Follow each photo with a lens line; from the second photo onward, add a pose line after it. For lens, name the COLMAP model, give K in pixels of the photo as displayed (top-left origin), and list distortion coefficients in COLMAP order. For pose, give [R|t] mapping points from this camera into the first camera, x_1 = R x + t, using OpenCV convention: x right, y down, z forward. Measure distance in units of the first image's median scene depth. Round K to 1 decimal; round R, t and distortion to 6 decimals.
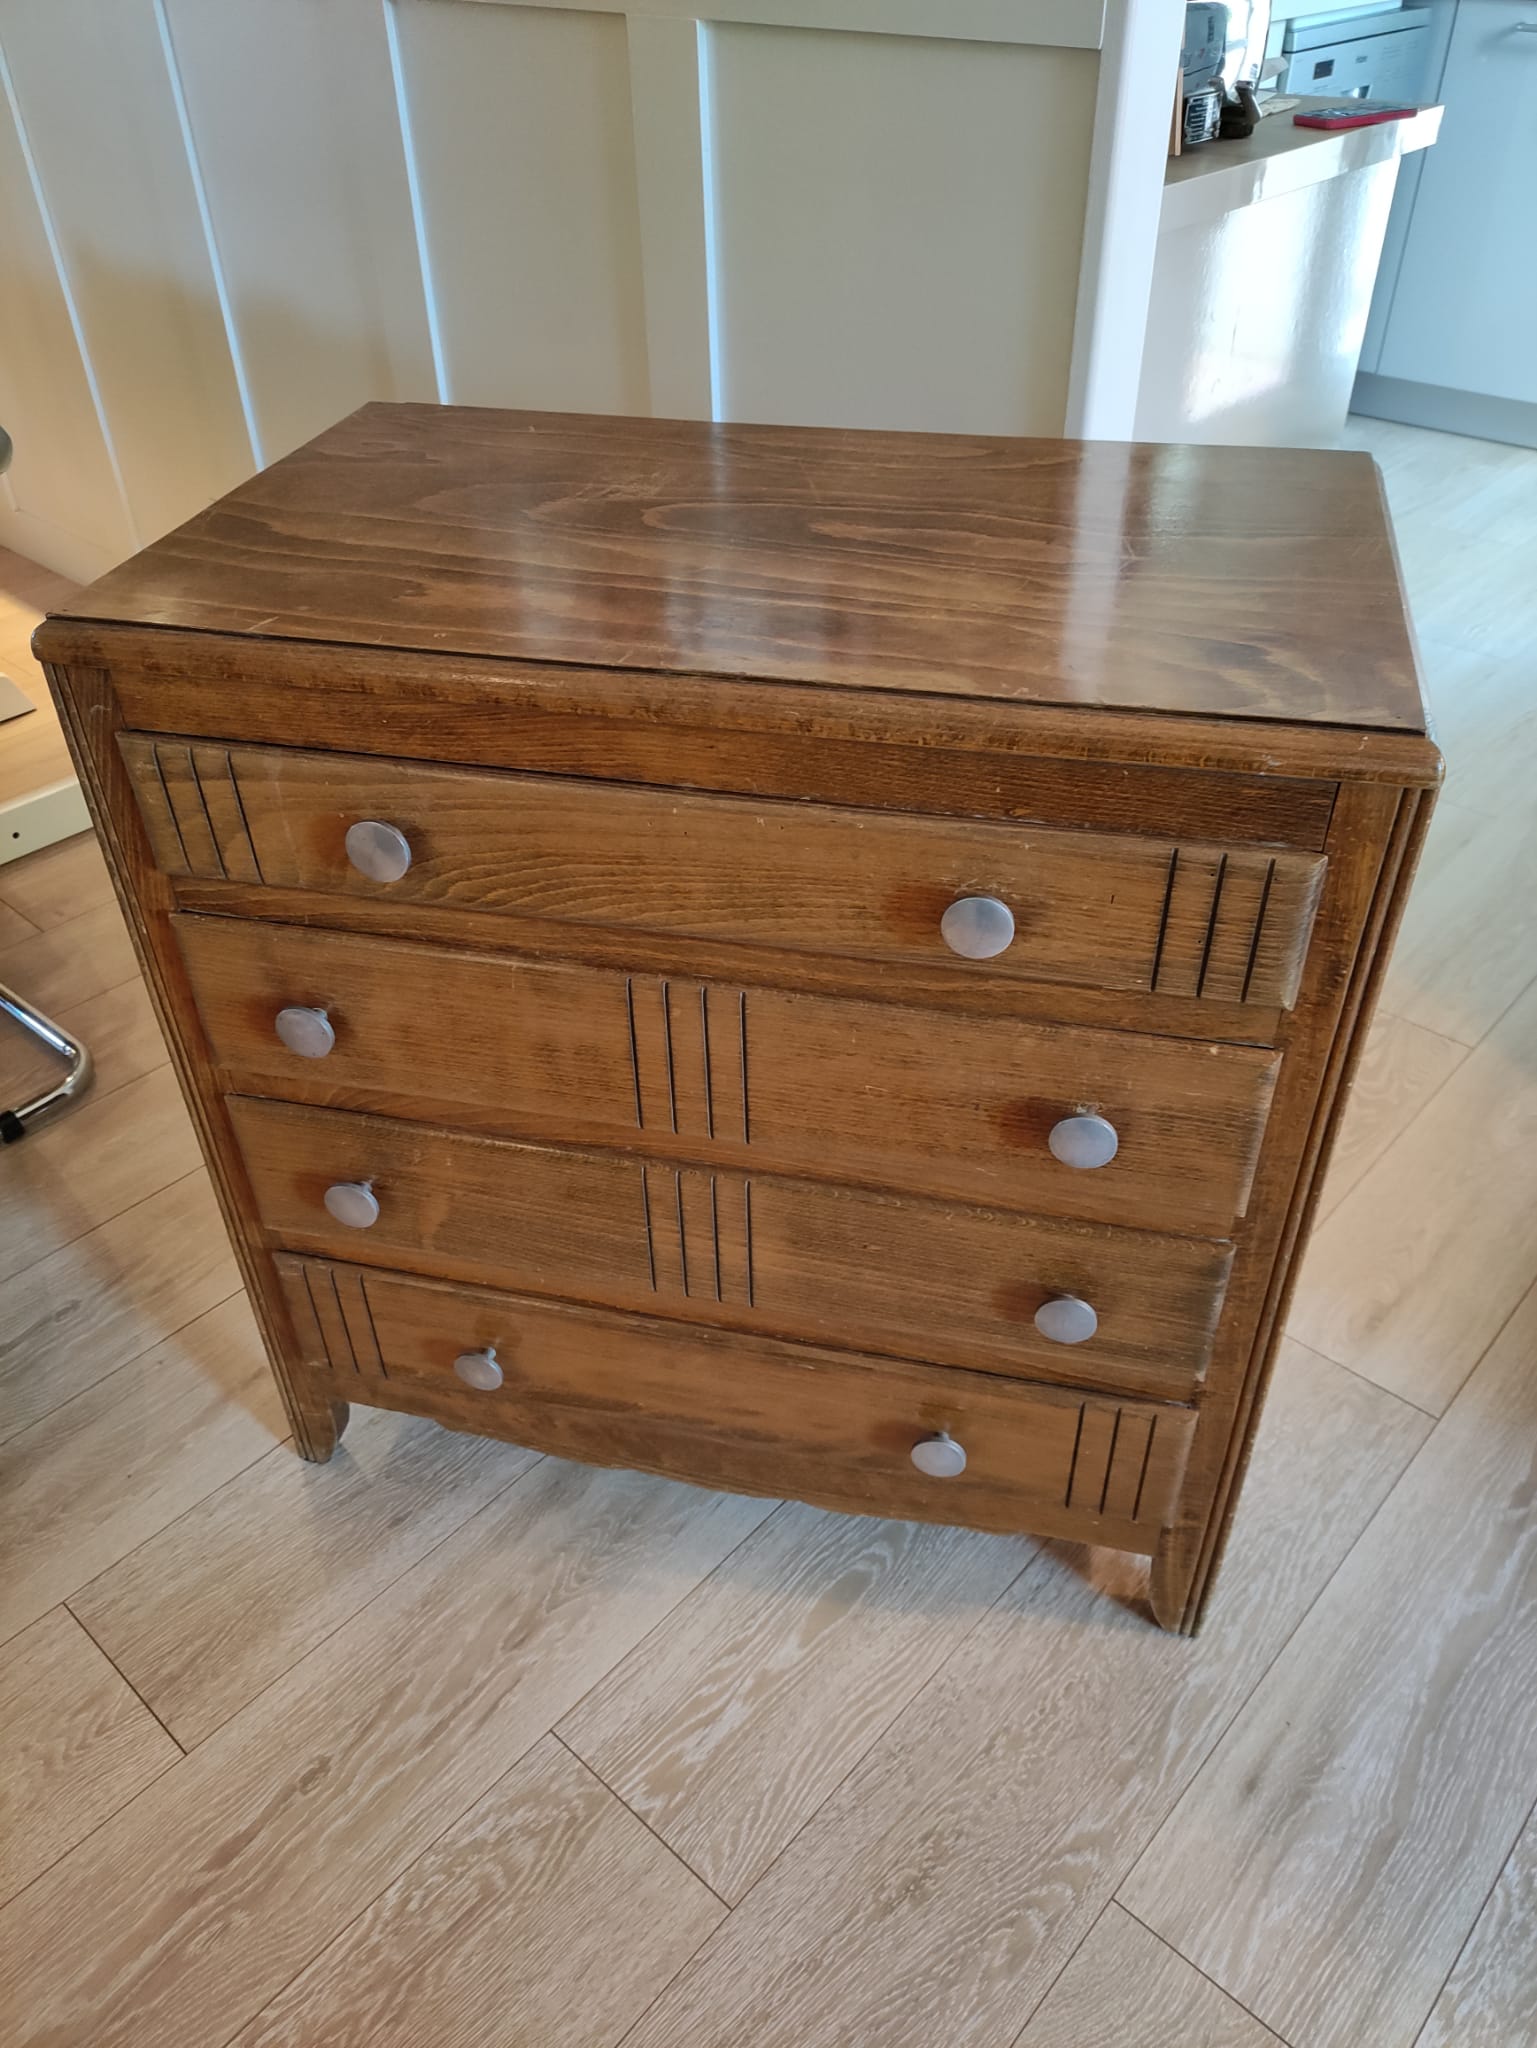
lens RADIAL K [[1518.7, 0, 774.8], [0, 1518.7, 1016.5], [0, 0, 1]] dist [0.050748, -0.056036]
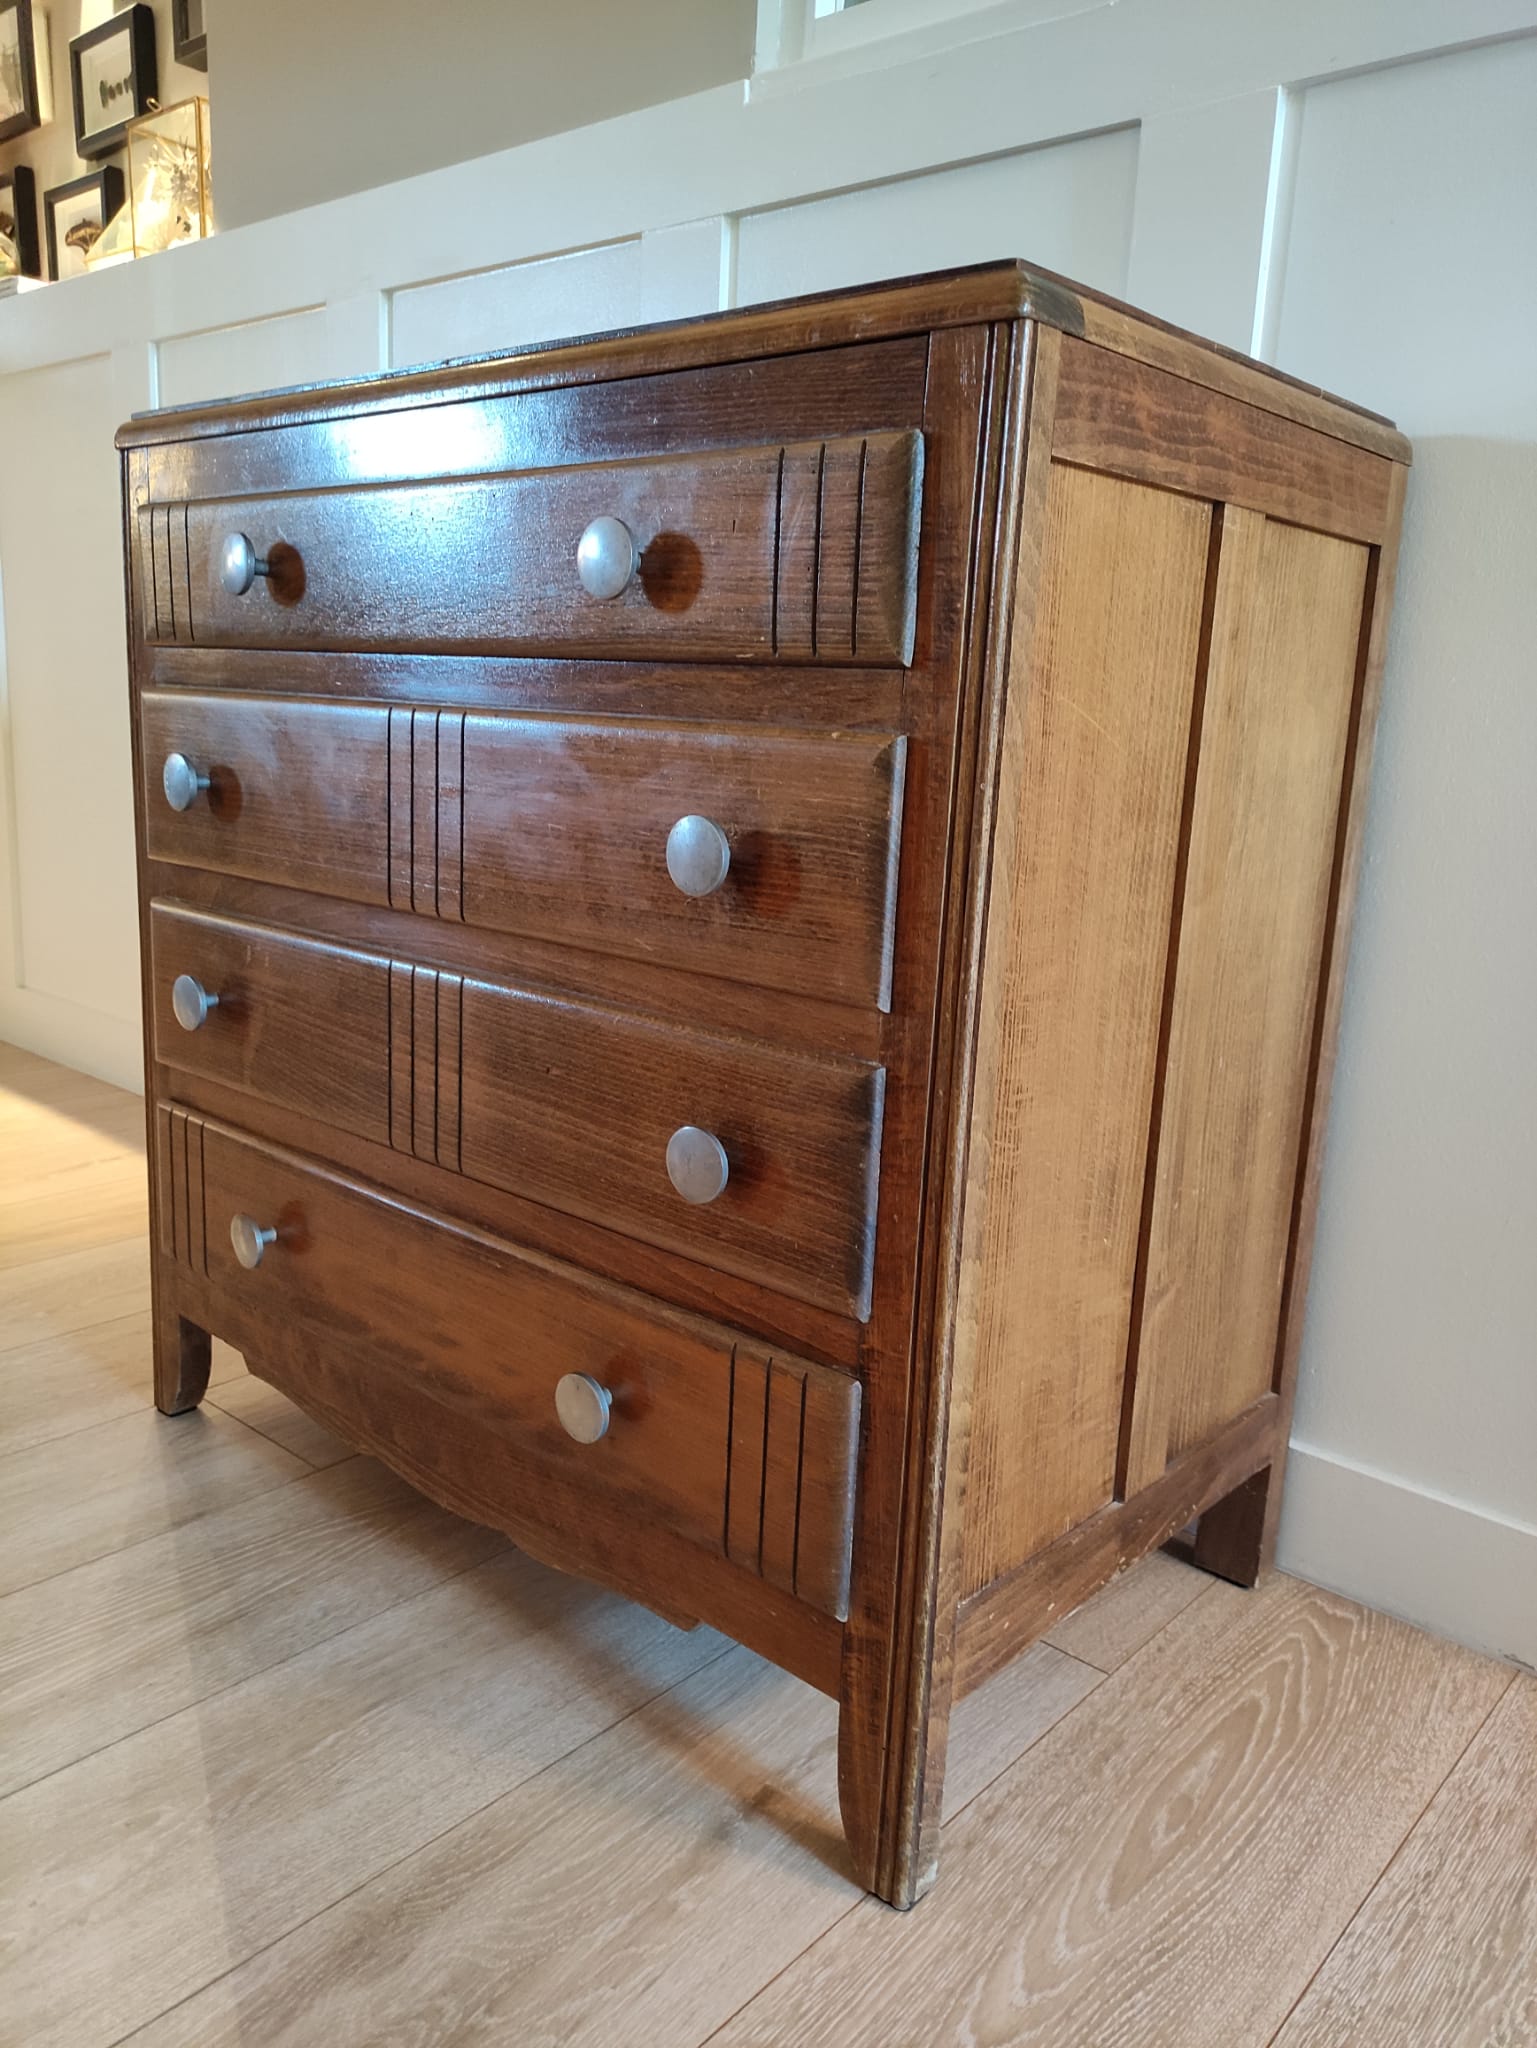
lens RADIAL K [[1518.7, 0, 774.8], [0, 1518.7, 1016.5], [0, 0, 1]] dist [0.050748, -0.056036]
pose [[0.880160, 0.150116, -0.450315, 0.595136], [-0.332669, 0.871792, -0.359598, 0.420203], [0.338600, 0.466309, 0.817255, 0.357975]]
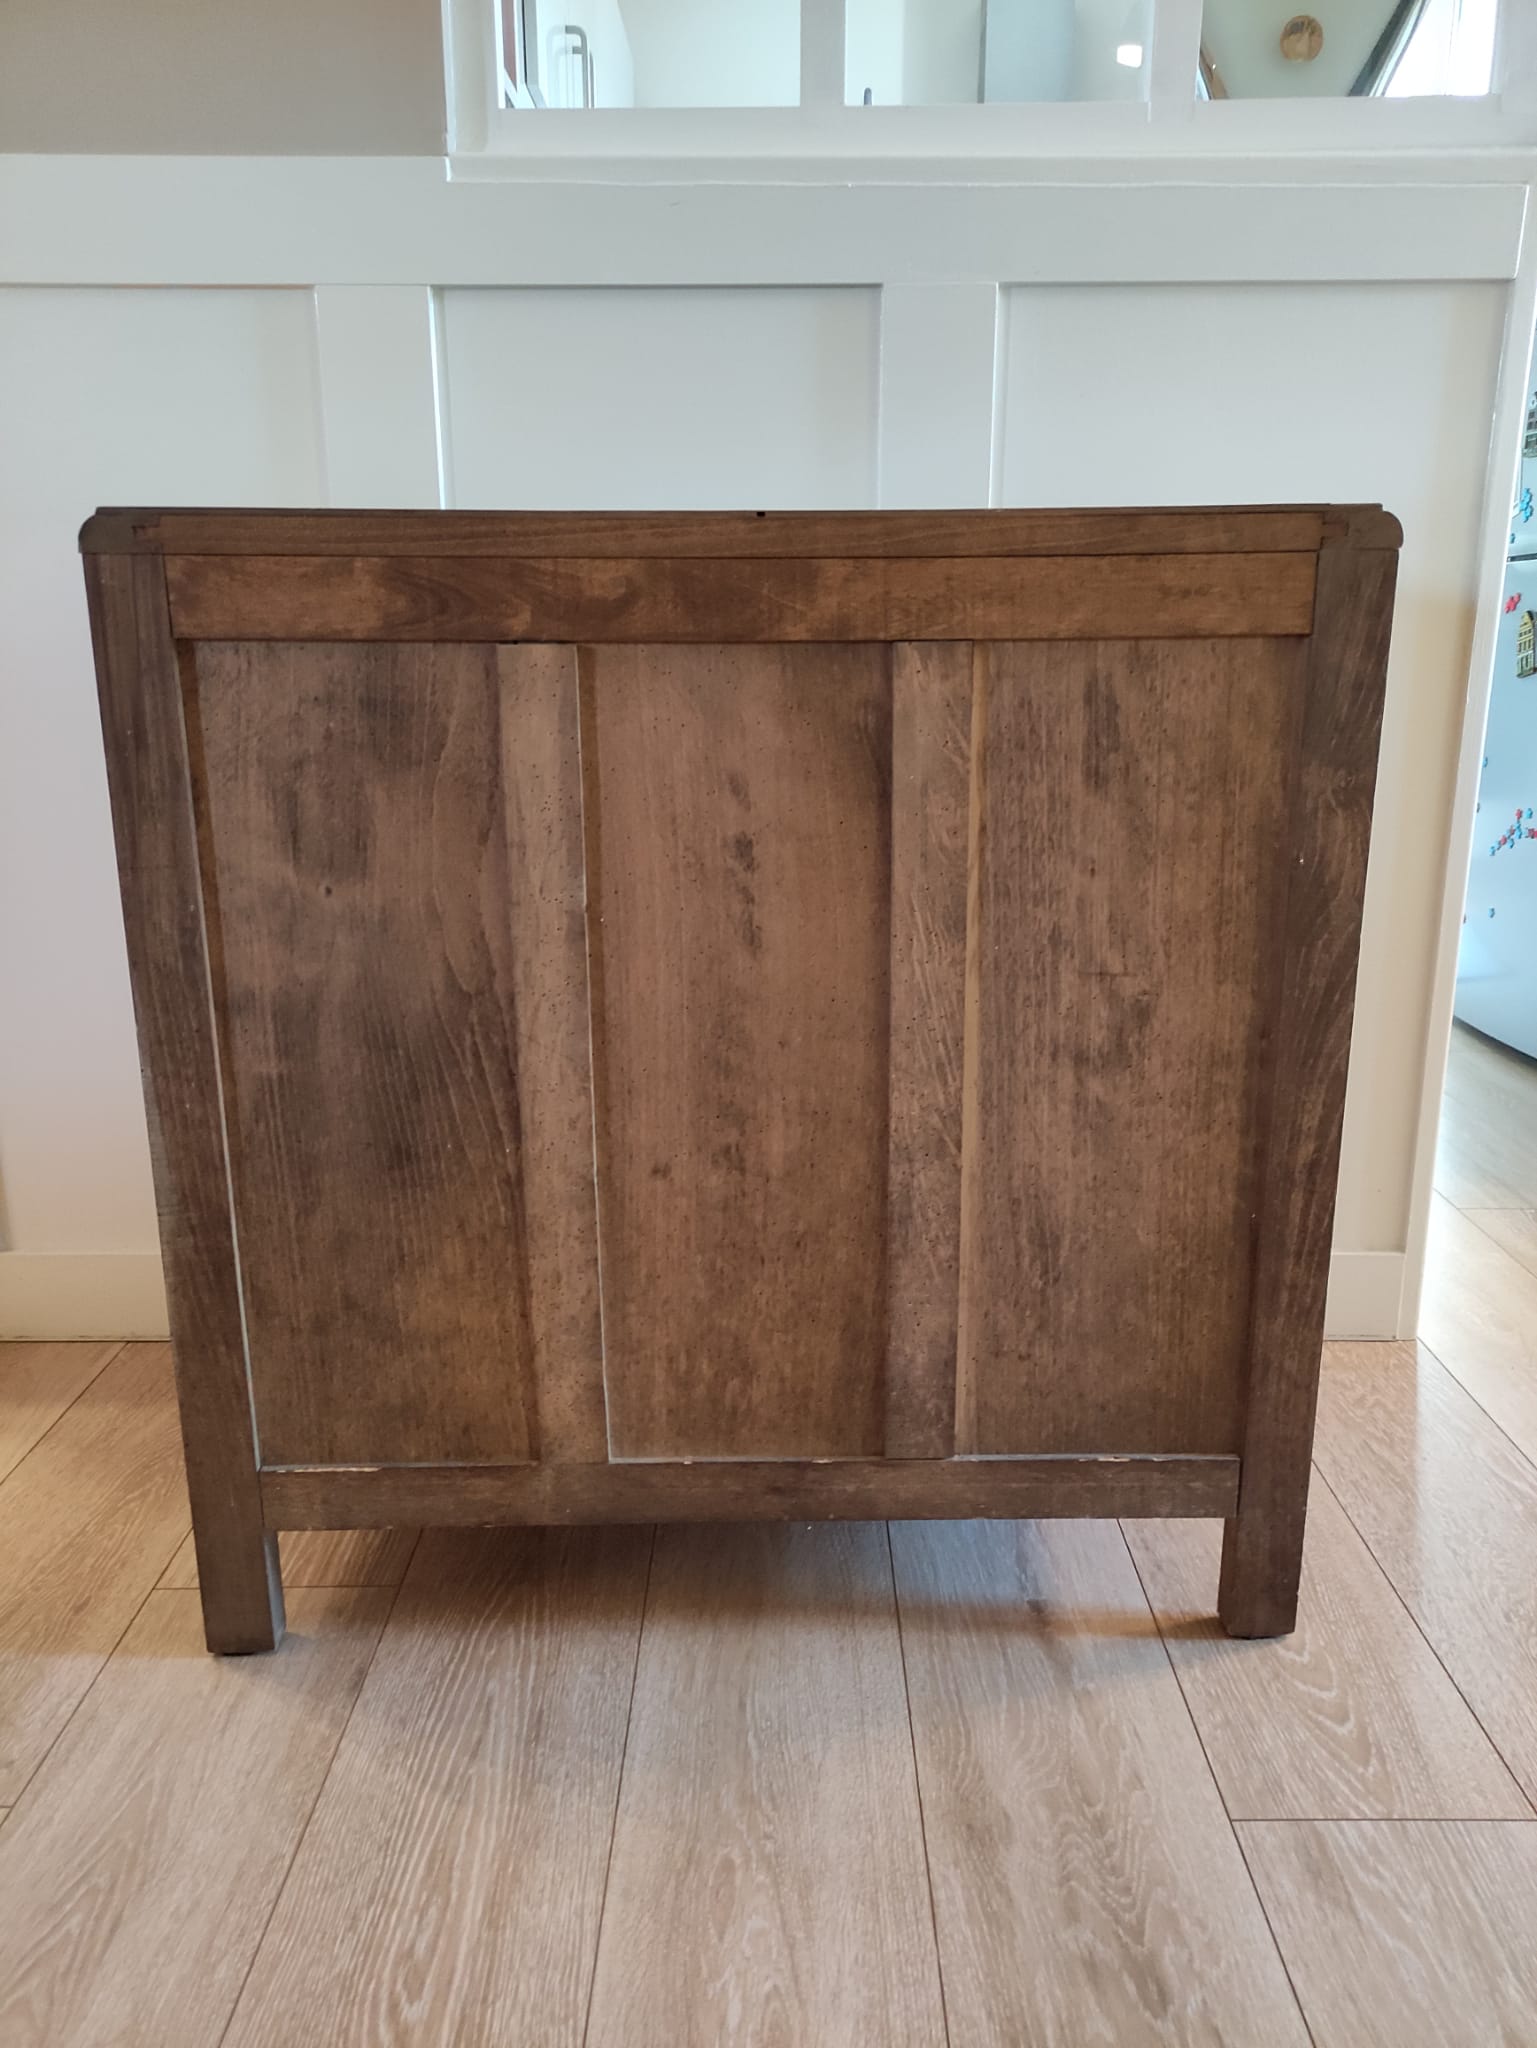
lens RADIAL K [[1515.9, 0, 774.7], [0, 1515.9, 1018.3], [0, 0, 1]] dist [0.023584, -0.008073]
pose [[0.975596, -0.043876, 0.215145, -0.195774], [0.124150, 0.918399, -0.375672, 0.496941], [-0.181106, 0.393215, 0.901434, 0.074857]]
